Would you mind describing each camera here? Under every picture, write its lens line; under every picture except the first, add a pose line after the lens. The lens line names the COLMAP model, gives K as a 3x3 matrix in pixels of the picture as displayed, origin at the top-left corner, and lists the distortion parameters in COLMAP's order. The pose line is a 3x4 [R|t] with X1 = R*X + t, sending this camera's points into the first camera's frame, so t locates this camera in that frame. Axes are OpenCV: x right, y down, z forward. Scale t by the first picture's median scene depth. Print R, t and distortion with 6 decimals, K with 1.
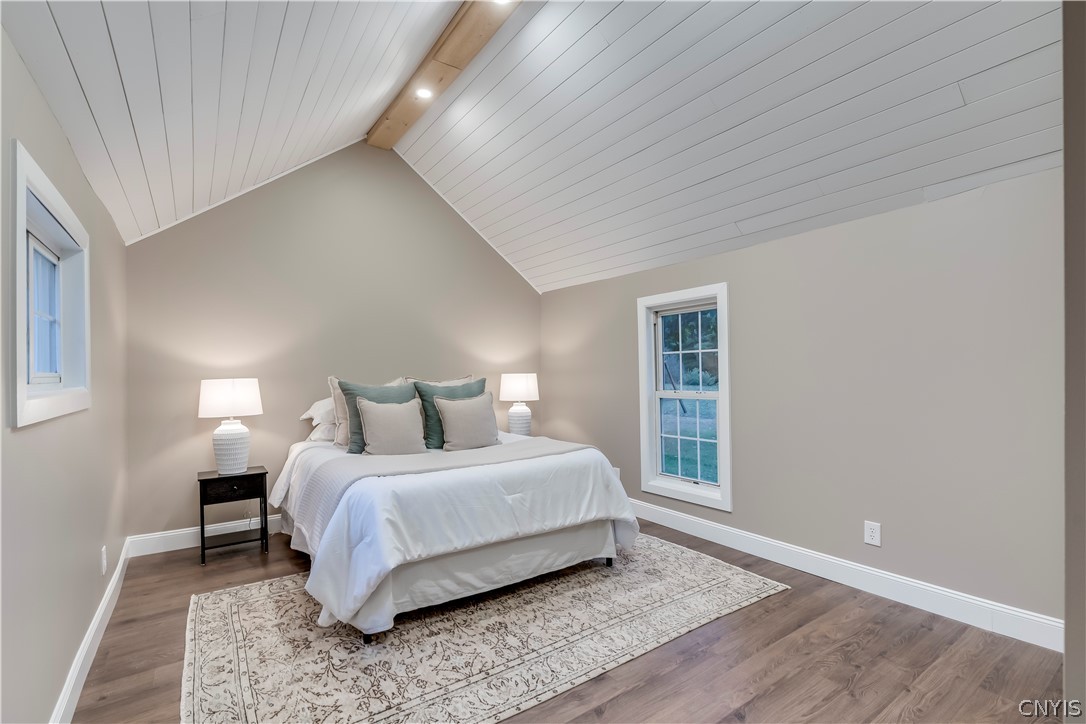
lens RADIAL K [[493.4, 0, 542.3], [0, 493.4, 369.4], [0, 0, 1]] dist [-0.006784, 0.002142]
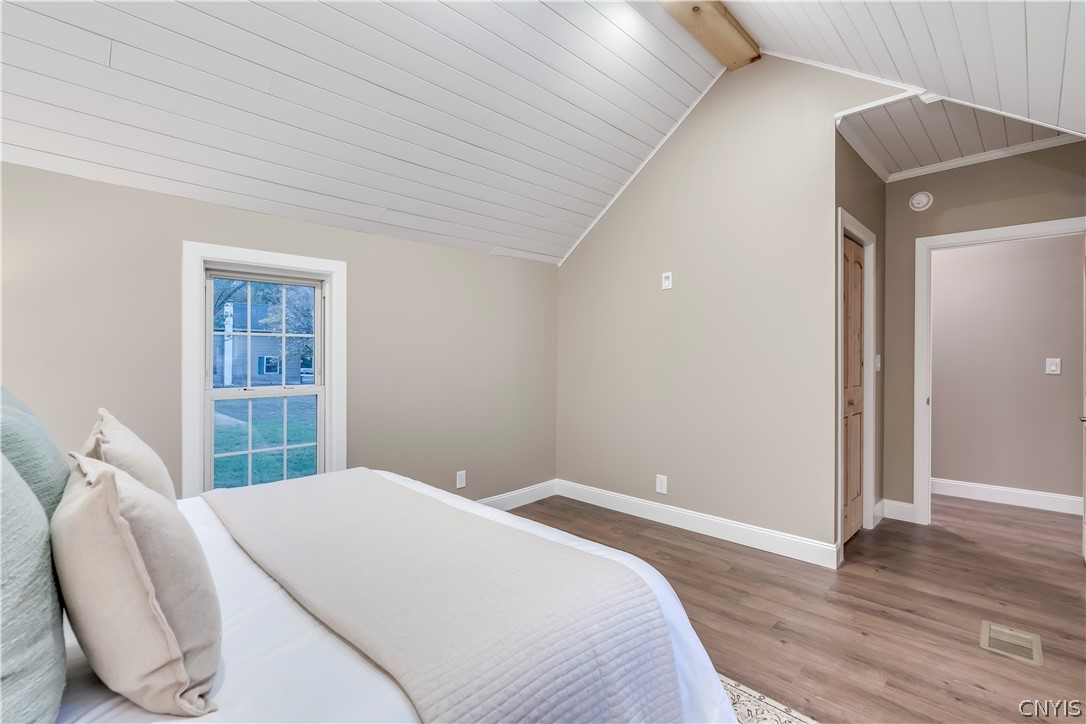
lens RADIAL K [[493.4, 0, 538.8], [0, 493.4, 355.9], [0, 0, 1]] dist [-0.006784, 0.002142]
pose [[-0.172525, 0.019545, 0.984811, -0.730162], [-0.004457, 0.999777, -0.020623, 0.014991], [-0.984995, -0.007947, -0.172399, 1.027572]]
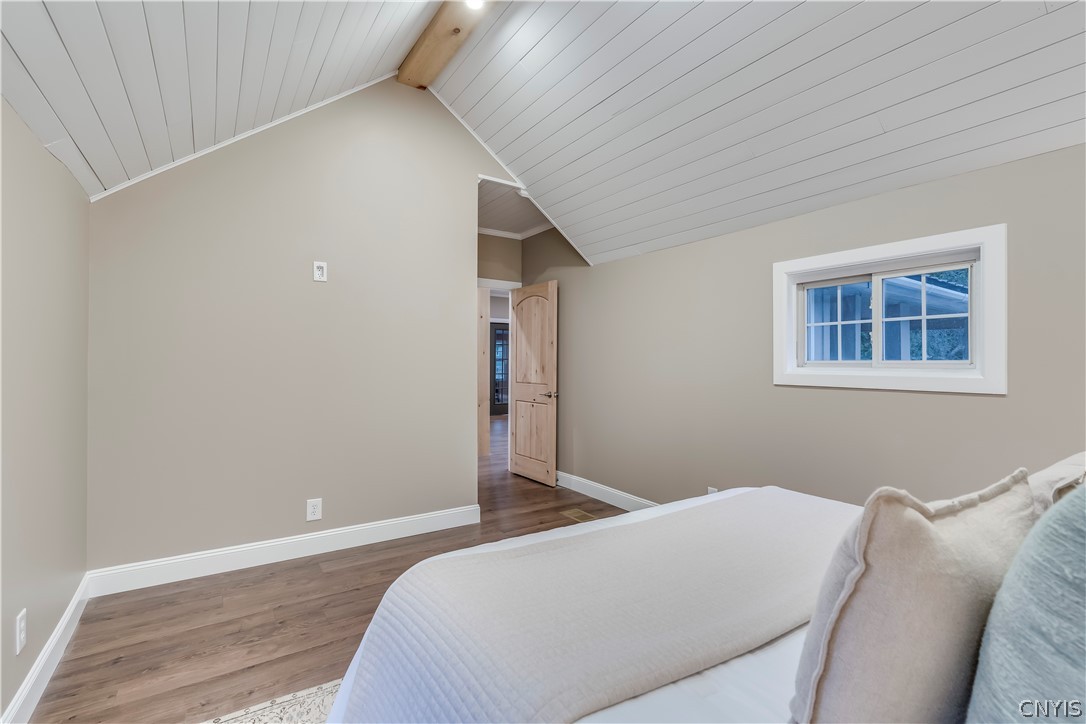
lens RADIAL K [[493.4, 0, 542.3], [0, 493.4, 364.3], [0, 0, 1]] dist [-0.006784, 0.002142]
pose [[-0.999730, 0.011525, 0.020177, -0.000554], [0.011531, 0.999933, 0.000204, 0.004178], [-0.020173, 0.000437, -0.999796, 1.606039]]
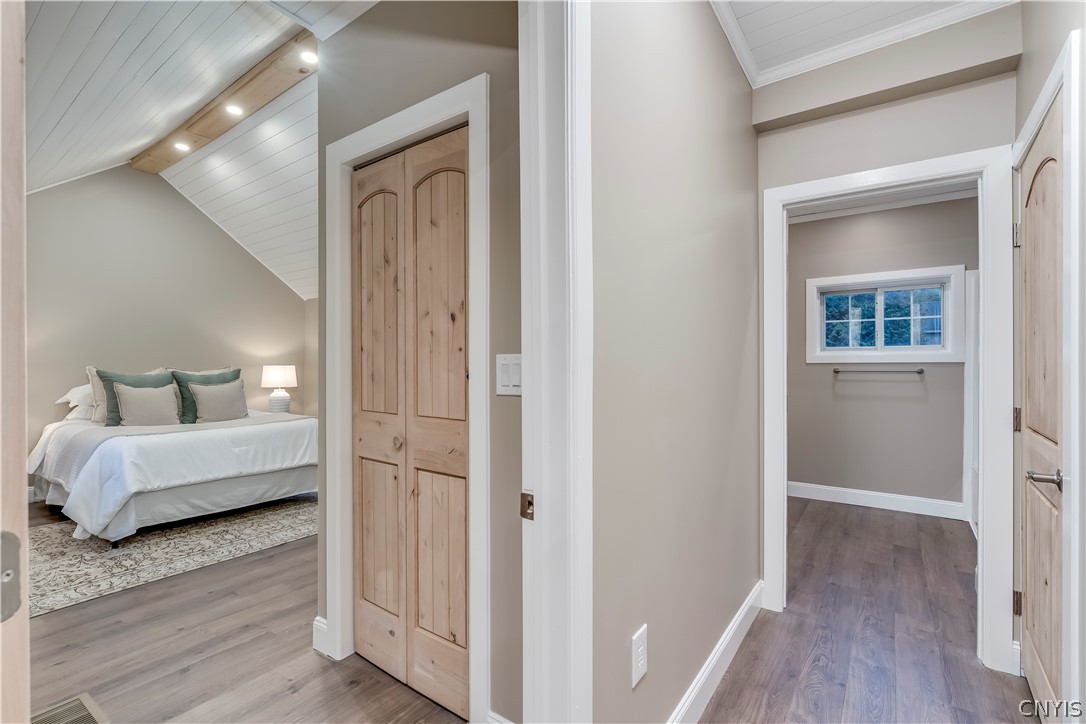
lens RADIAL K [[493.4, 0, 545.2], [0, 493.4, 363.5], [0, 0, 1]] dist [-0.006784, 0.002142]
pose [[0.944633, 0.012500, 0.327891, 0.307646], [-0.013534, 0.999908, 0.000872, -0.010902], [-0.327850, -0.005261, 0.944715, -0.667562]]
